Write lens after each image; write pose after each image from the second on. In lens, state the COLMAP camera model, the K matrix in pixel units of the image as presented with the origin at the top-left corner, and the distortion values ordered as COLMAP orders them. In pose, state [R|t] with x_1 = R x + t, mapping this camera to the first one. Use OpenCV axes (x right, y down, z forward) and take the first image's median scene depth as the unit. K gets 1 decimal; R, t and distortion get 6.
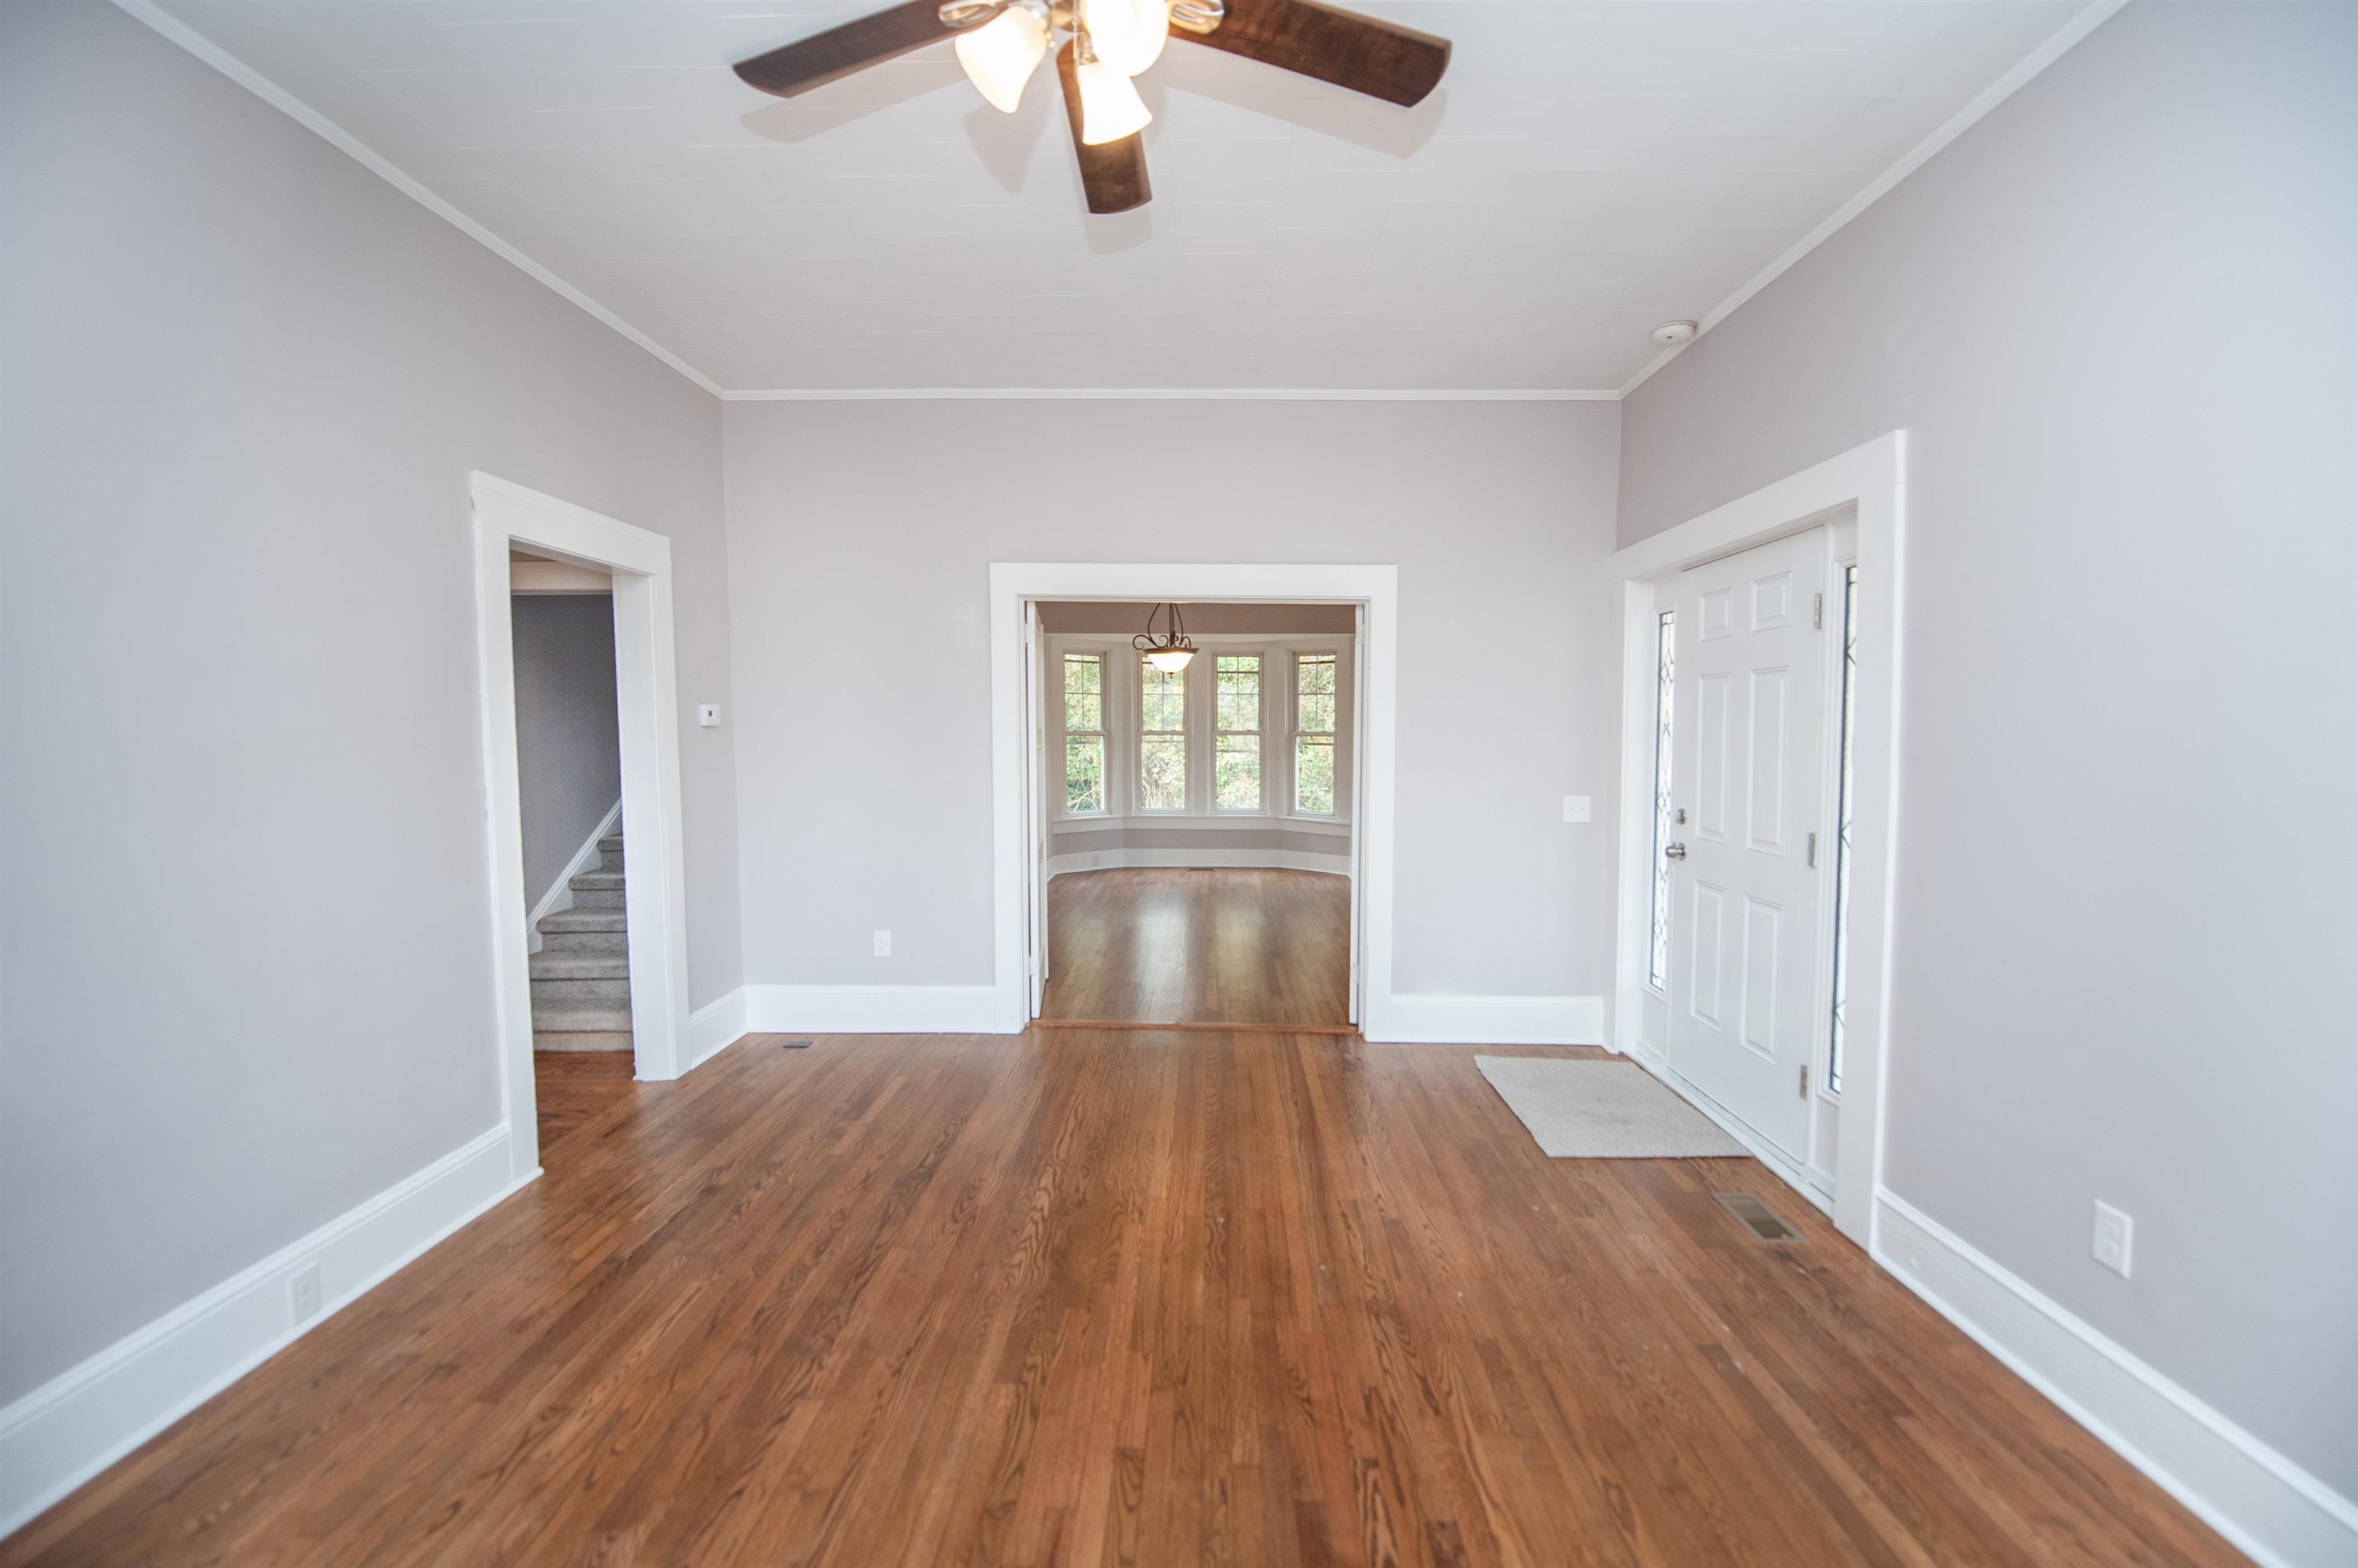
lens RADIAL K [[948.5, 0, 1179.0], [0, 948.5, 784.0], [0, 0, 1]] dist [-0.016426, -0.000603]
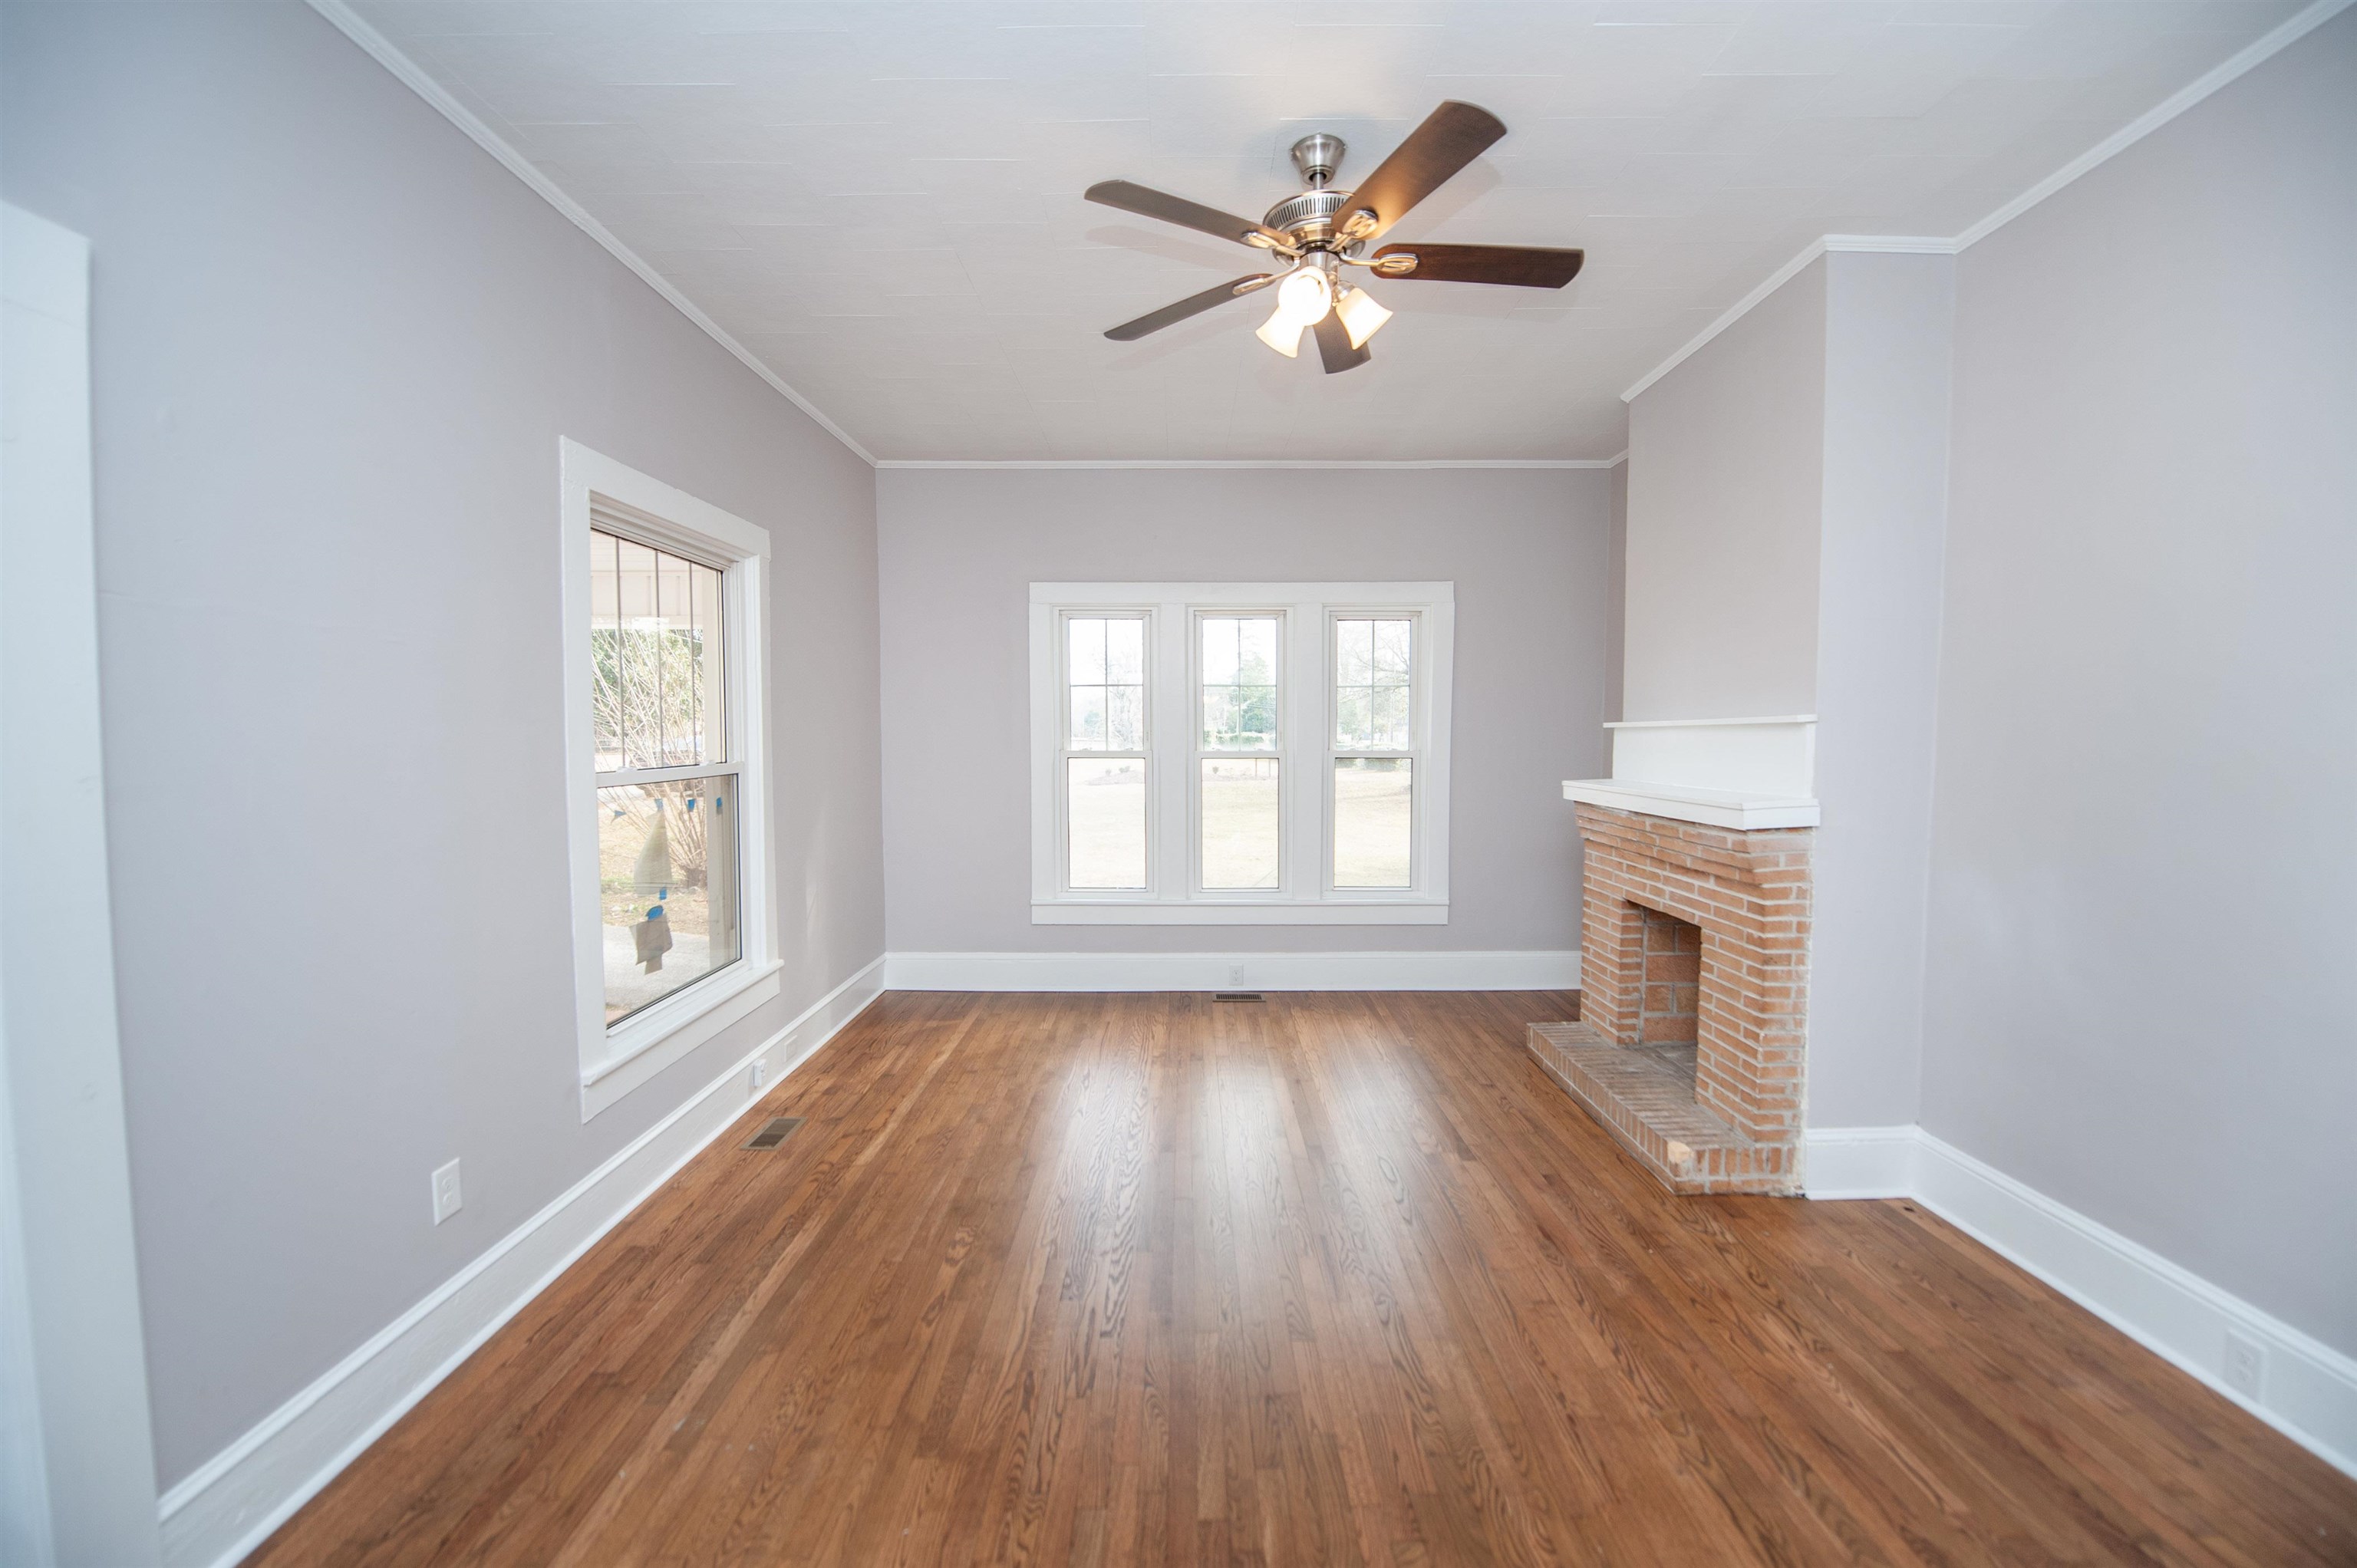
lens RADIAL K [[948.1, 0, 1178.5], [0, 948.1, 784.0], [0, 0, 1]] dist [-0.016426, -0.000603]
pose [[-0.999630, 0.004352, -0.026846, 0.123926], [0.001239, 0.993375, 0.114911, -0.124486], [0.027169, 0.114835, -0.993013, 1.910761]]
